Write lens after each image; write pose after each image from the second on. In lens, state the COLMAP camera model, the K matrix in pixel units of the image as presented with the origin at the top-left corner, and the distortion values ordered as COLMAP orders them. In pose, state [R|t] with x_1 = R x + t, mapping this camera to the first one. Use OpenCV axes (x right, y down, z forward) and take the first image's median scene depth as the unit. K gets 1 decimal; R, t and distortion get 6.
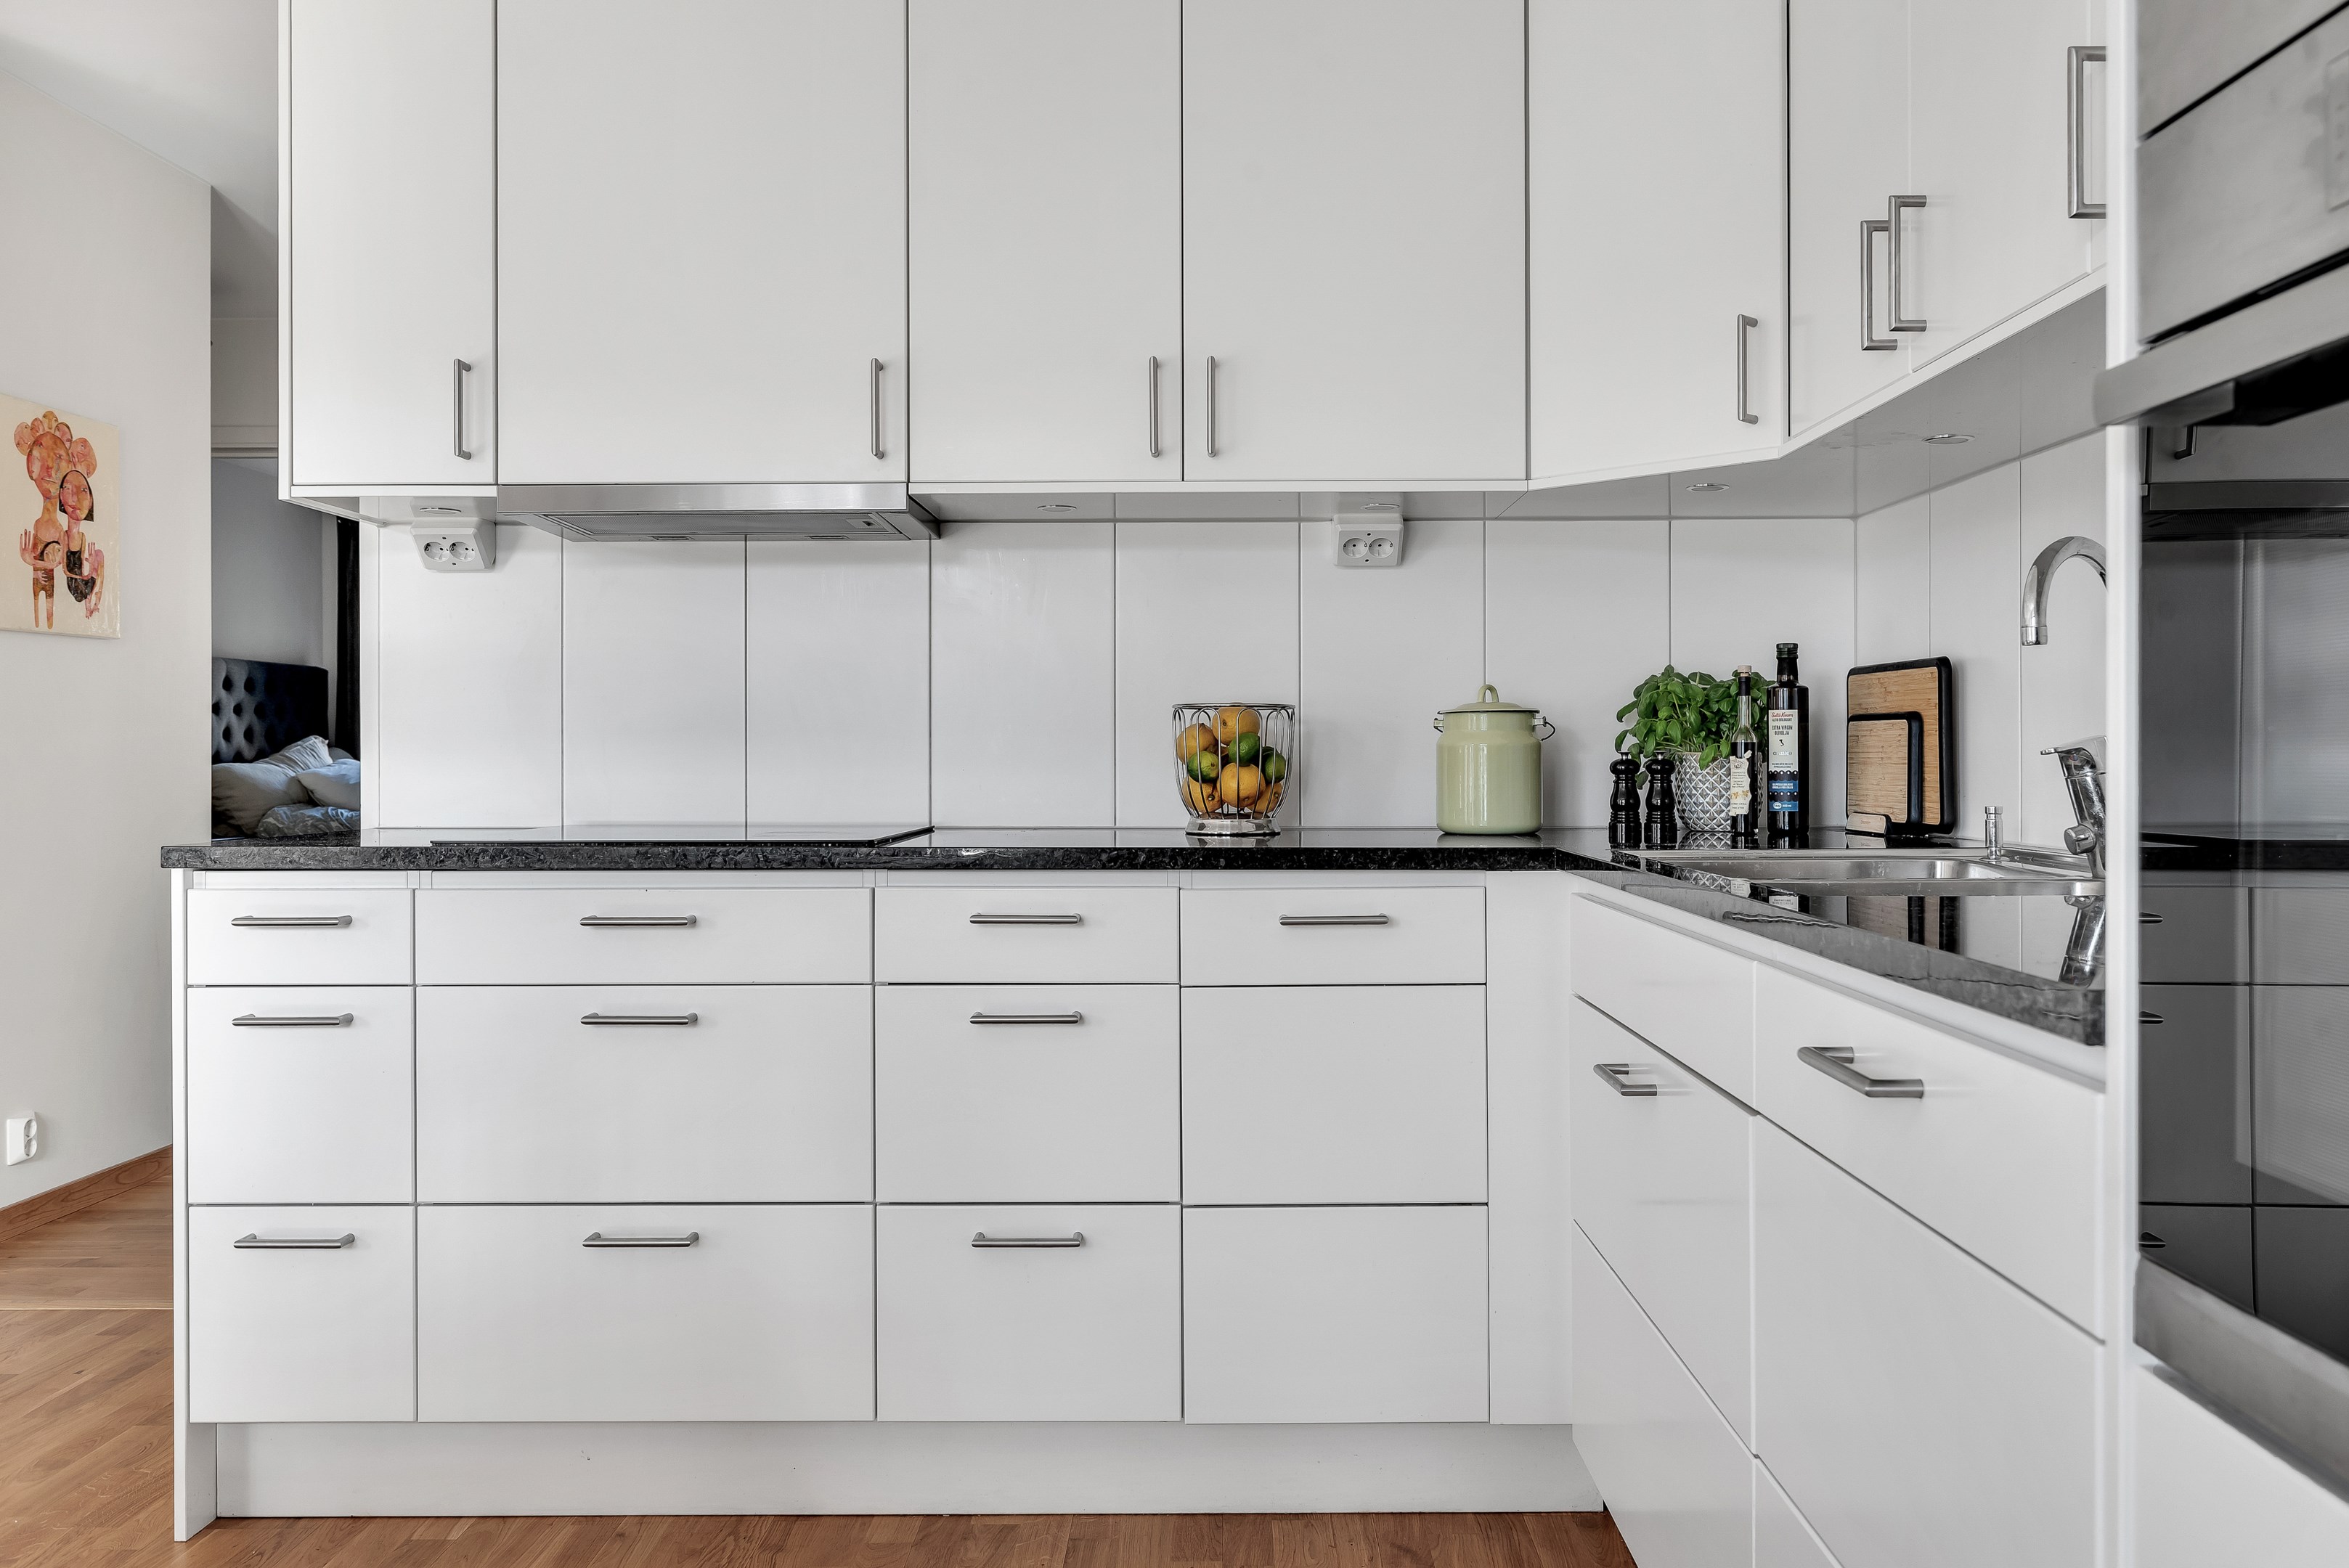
lens RADIAL K [[1773.9, 0, 1191.9], [0, 1773.9, 762.5], [0, 0, 1]] dist [-0.007282, -0.002349]
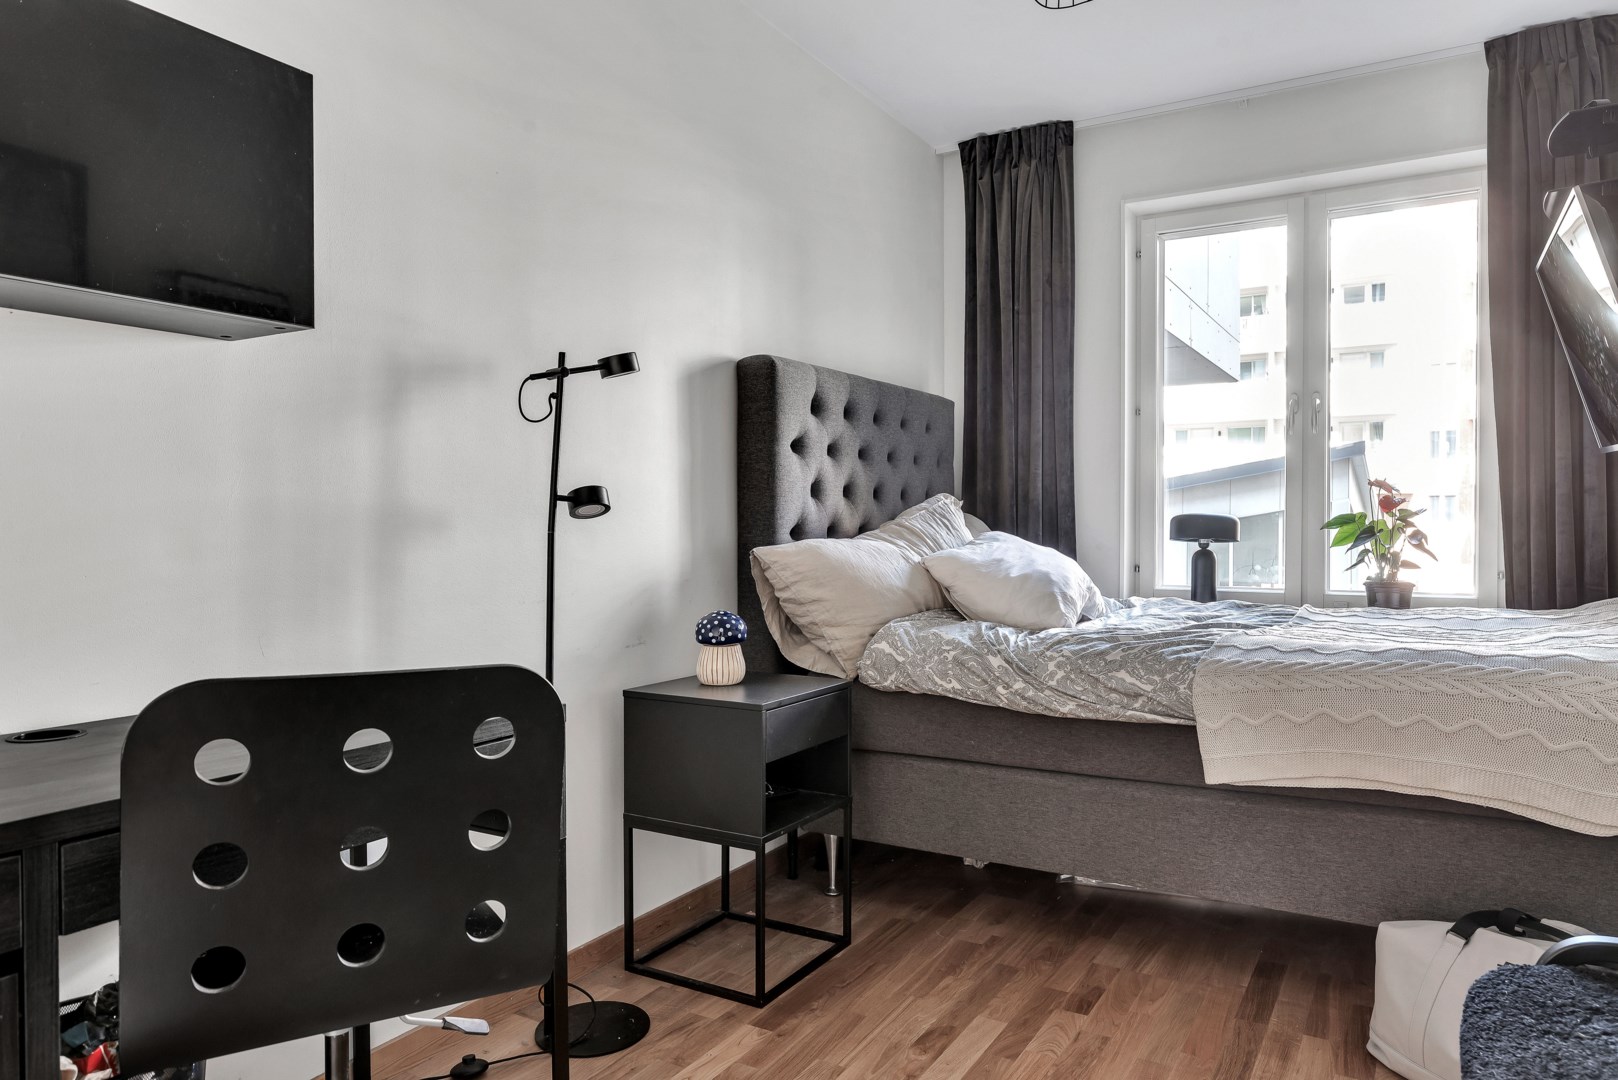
lens RADIAL K [[1108.0, 0, 809.1], [0, 1108.0, 535.0], [0, 0, 1]] dist [-0.009794, 0.007176]
pose [[0.864895, 0.007746, -0.501893, -0.358369], [-0.008179, 0.999966, 0.001338, -0.001229], [0.501886, 0.002947, 0.864929, 0.672981]]
